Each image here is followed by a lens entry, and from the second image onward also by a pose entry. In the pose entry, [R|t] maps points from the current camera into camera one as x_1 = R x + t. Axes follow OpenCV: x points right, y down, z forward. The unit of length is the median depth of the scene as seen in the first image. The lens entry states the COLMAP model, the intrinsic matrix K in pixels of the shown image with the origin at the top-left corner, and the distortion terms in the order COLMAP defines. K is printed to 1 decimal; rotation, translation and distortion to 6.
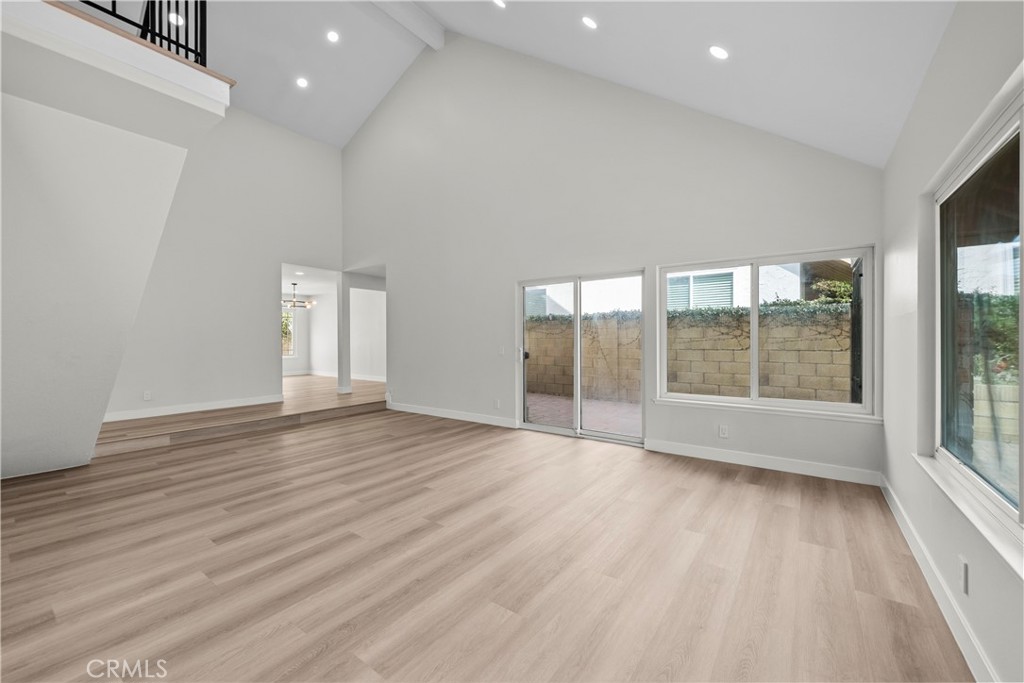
lens RADIAL K [[395.9, 0, 507.3], [0, 395.9, 340.5], [0, 0, 1]] dist [-0.000341, 0.000087]
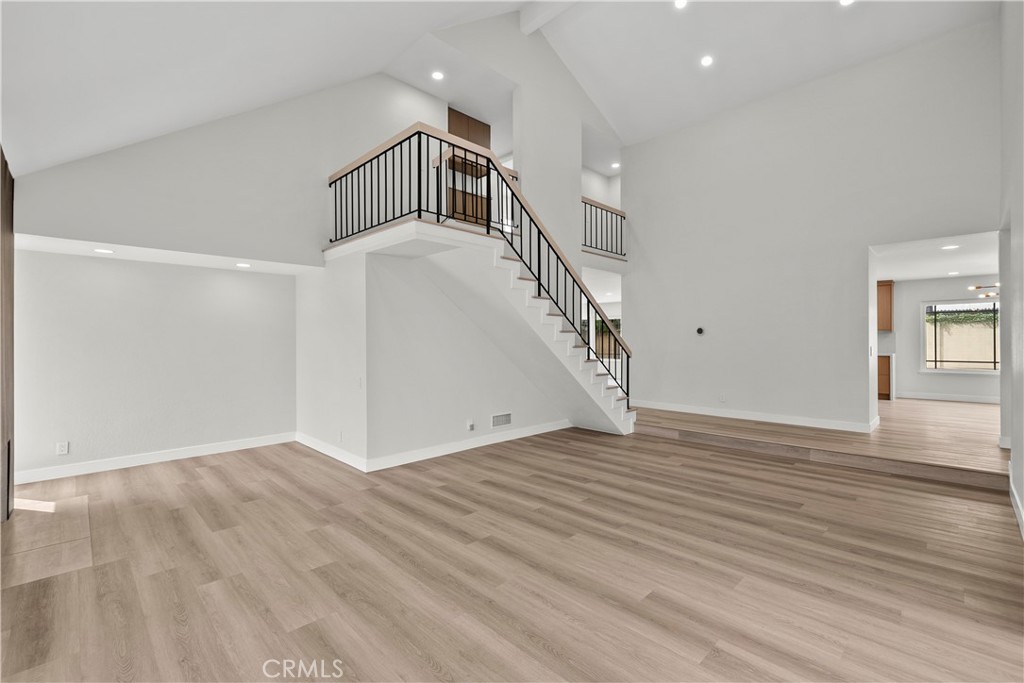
lens RADIAL K [[447.6, 0, 507.9], [0, 447.6, 338.7], [0, 0, 1]] dist [0.002790, 0.000560]
pose [[-0.145658, -0.002389, -0.989332, 0.784626], [0.000540, 0.999997, -0.002494, -0.045172], [0.989335, -0.000898, -0.145656, 1.039969]]
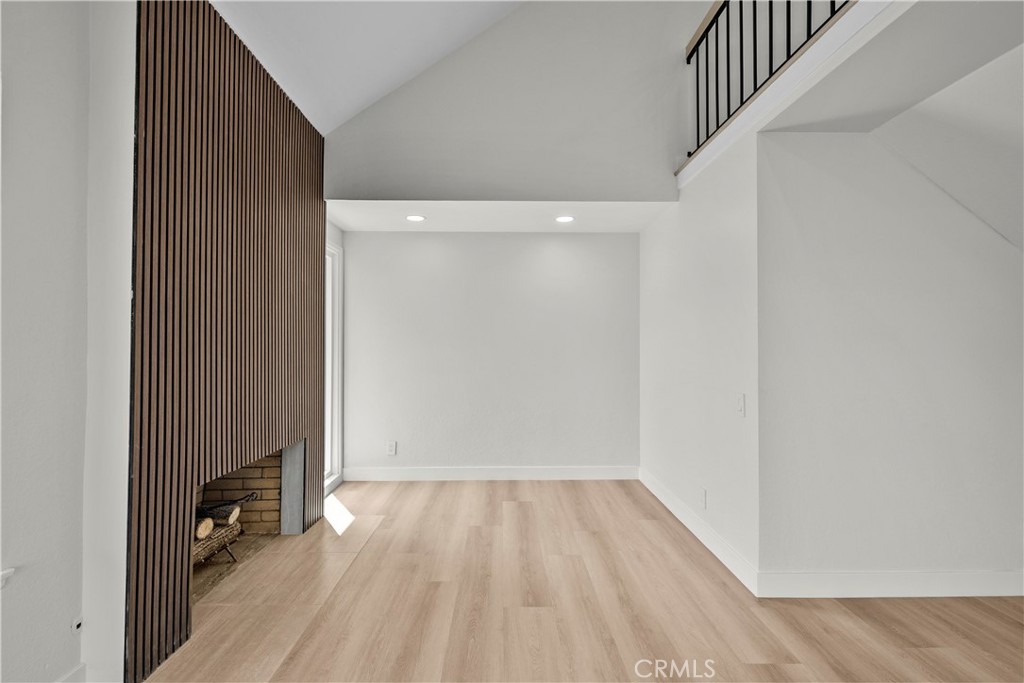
lens RADIAL K [[481.5, 0, 510.9], [0, 481.5, 339.9], [0, 0, 1]] dist [0.002839, -0.000521]
pose [[-0.782420, -0.011255, -0.622650, 0.177497], [-0.006625, 0.999931, -0.009750, 0.002799], [0.622716, -0.003504, -0.782440, 0.719331]]
